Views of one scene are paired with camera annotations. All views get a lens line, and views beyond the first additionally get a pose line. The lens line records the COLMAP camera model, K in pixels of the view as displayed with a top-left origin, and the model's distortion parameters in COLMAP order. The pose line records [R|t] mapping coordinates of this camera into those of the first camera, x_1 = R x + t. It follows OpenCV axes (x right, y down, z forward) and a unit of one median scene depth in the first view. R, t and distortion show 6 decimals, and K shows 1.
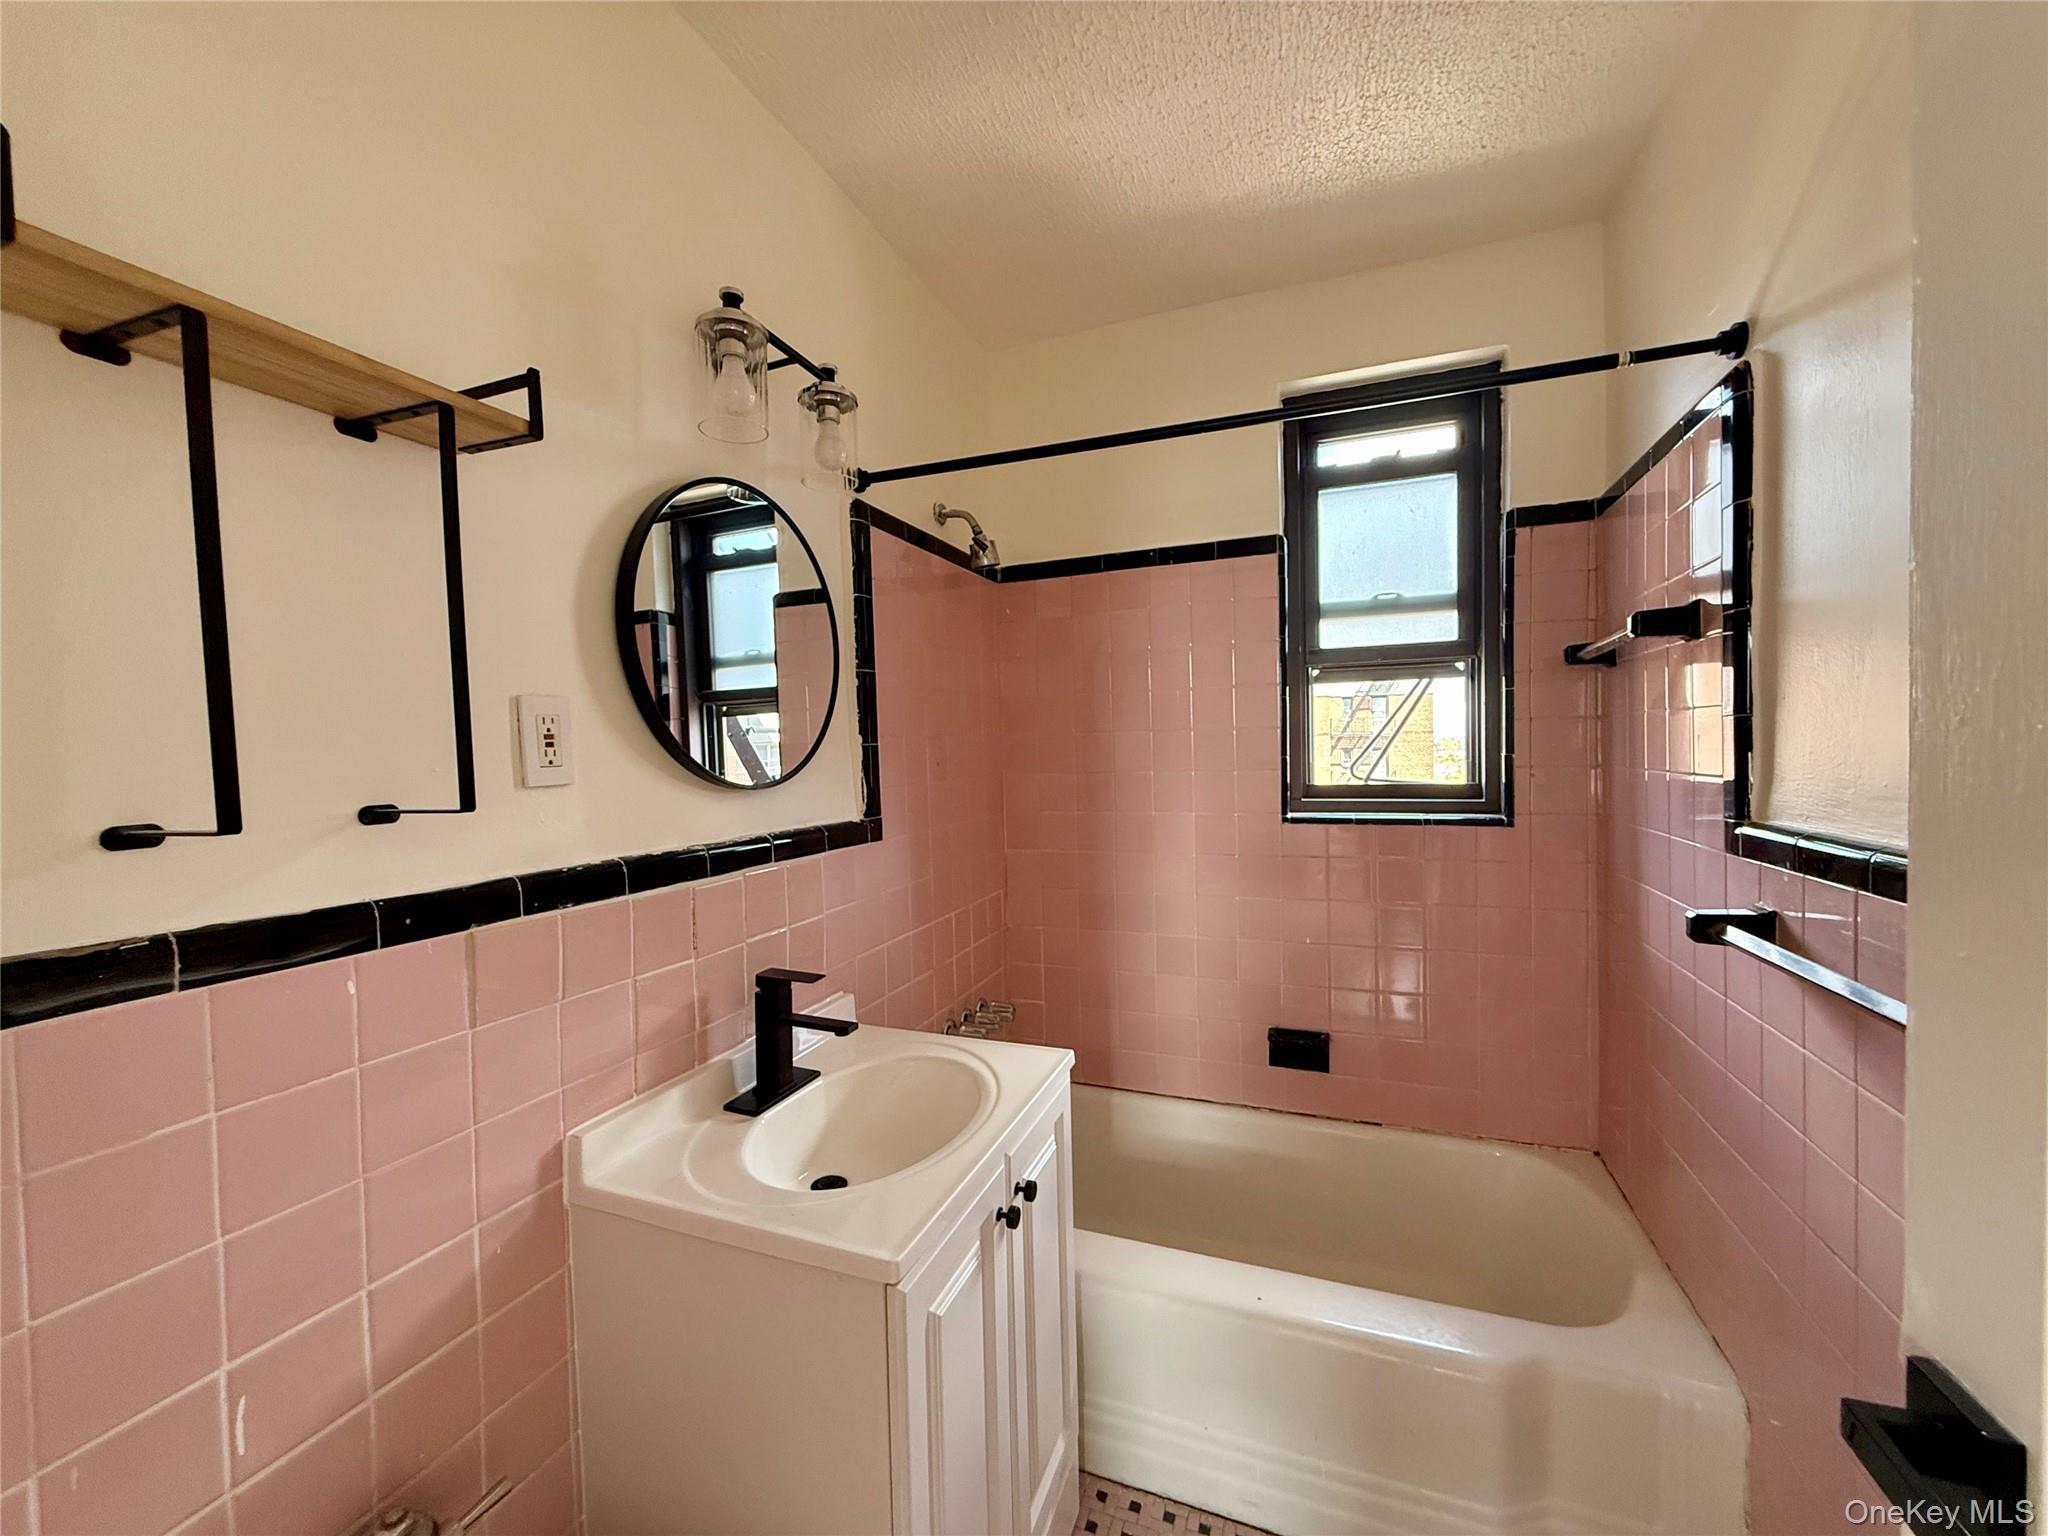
lens RADIAL K [[808.7, 0, 1023.1], [0, 808.7, 770.9], [0, 0, 1]] dist [-0.001657, -0.000358]
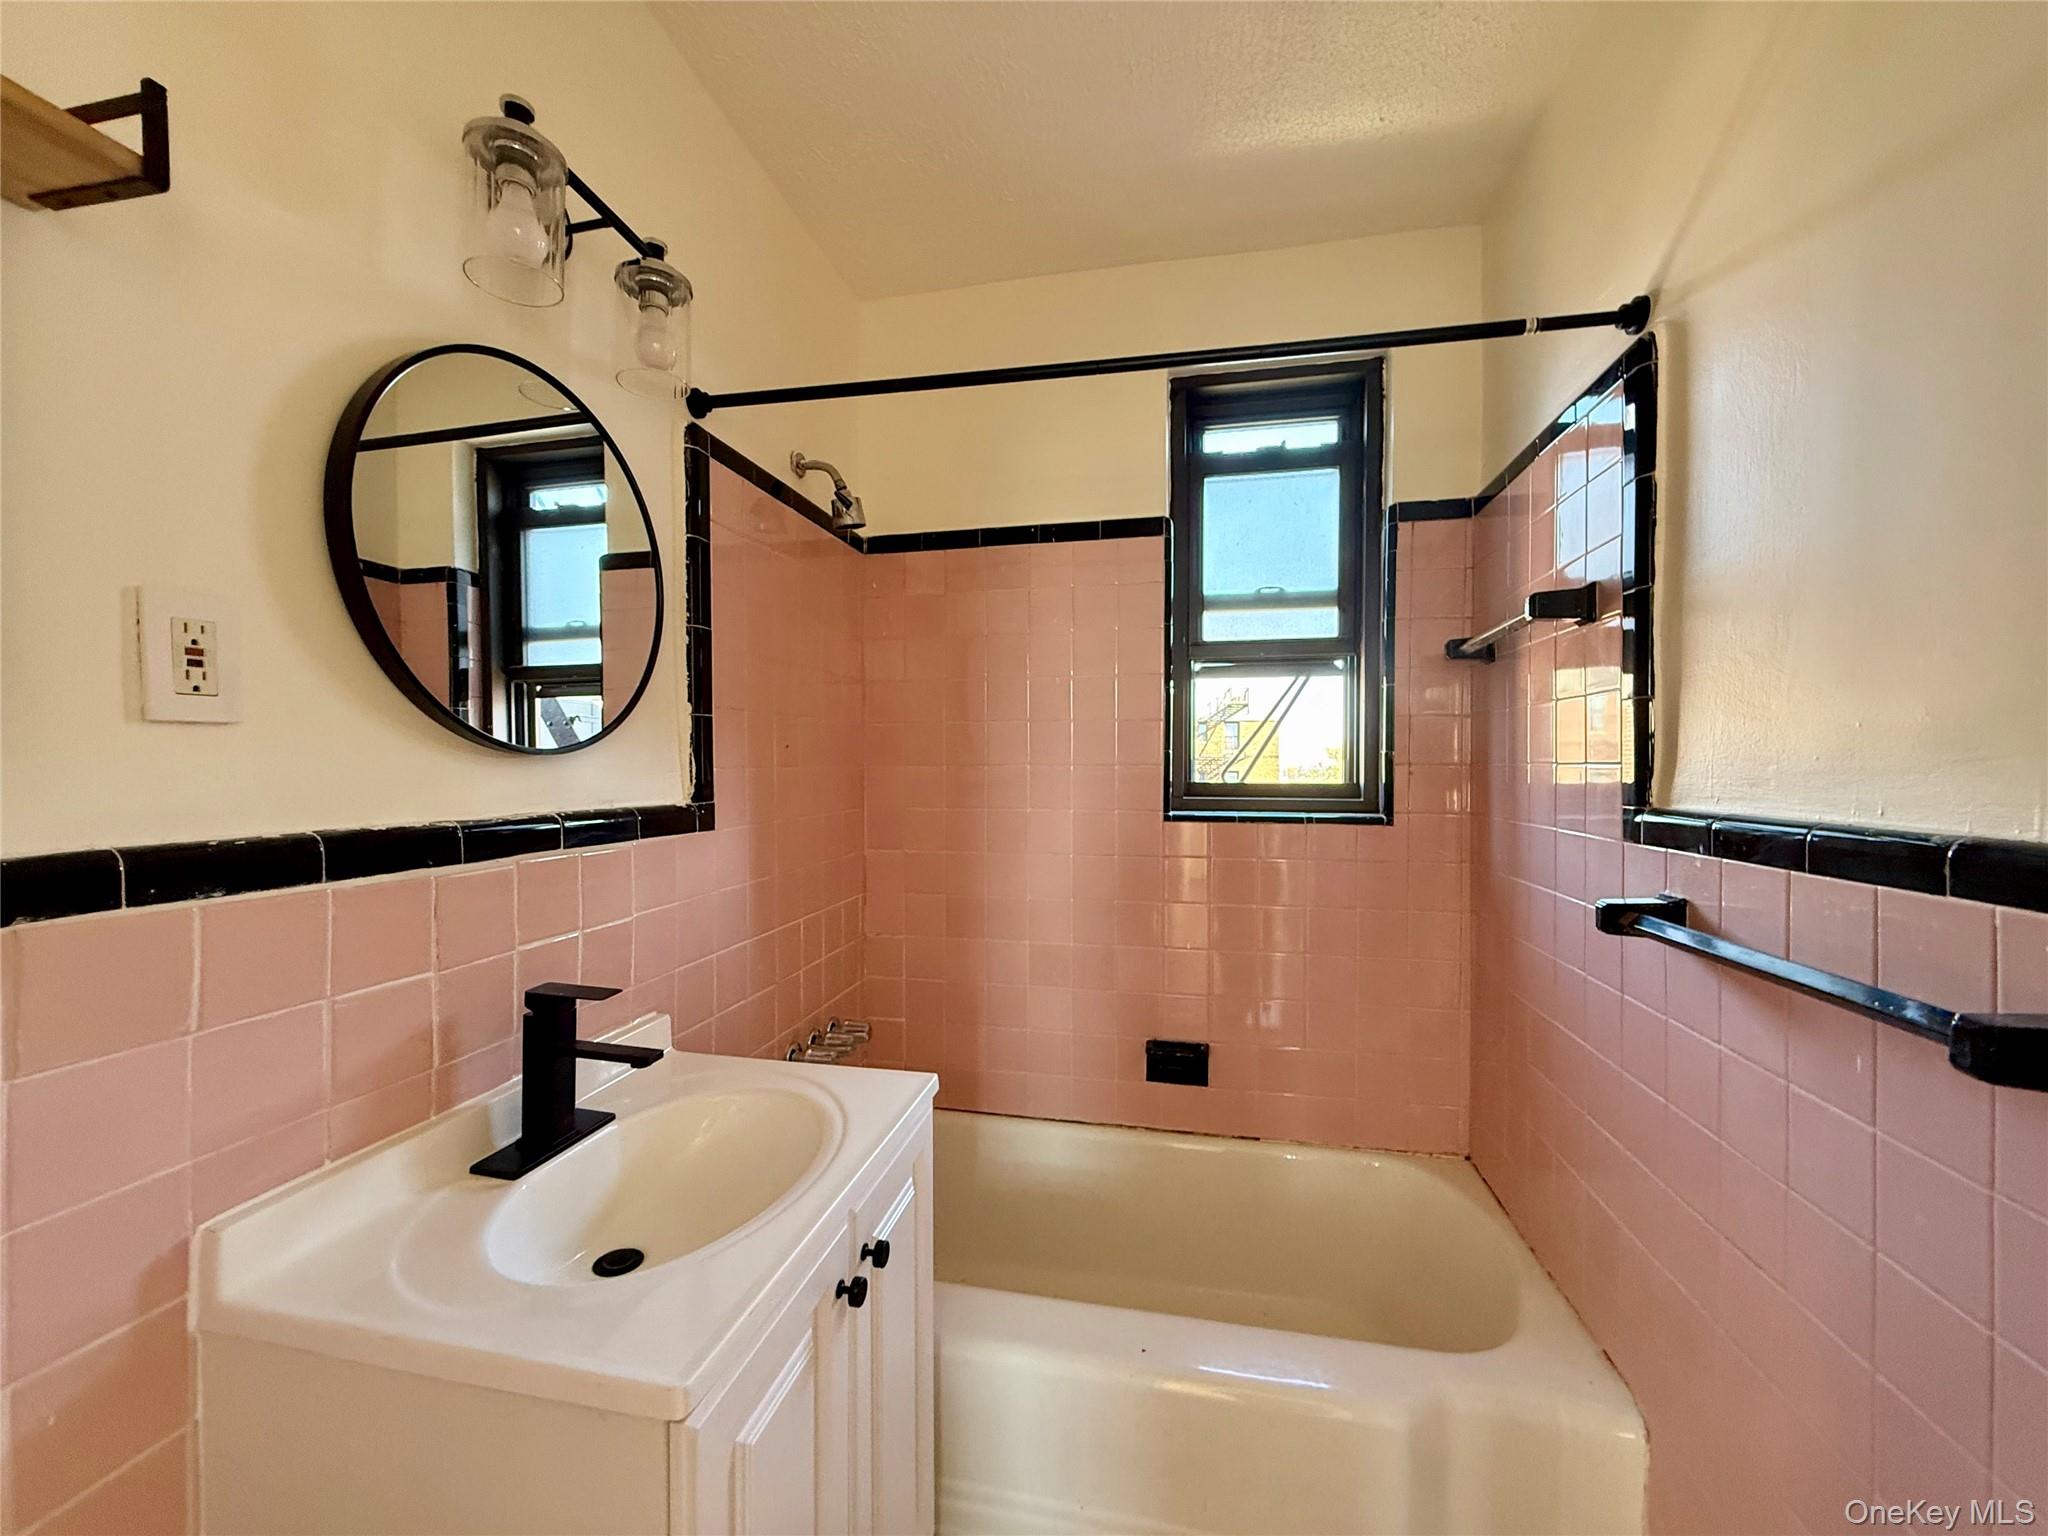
lens RADIAL K [[808.7, 0, 1023.1], [0, 808.7, 770.9], [0, 0, 1]] dist [-0.001657, -0.000358]
pose [[0.986465, 0.022388, 0.162437, 0.004798], [-0.019056, 0.999575, -0.022046, 0.038800], [-0.162862, 0.018652, 0.986473, 0.123892]]
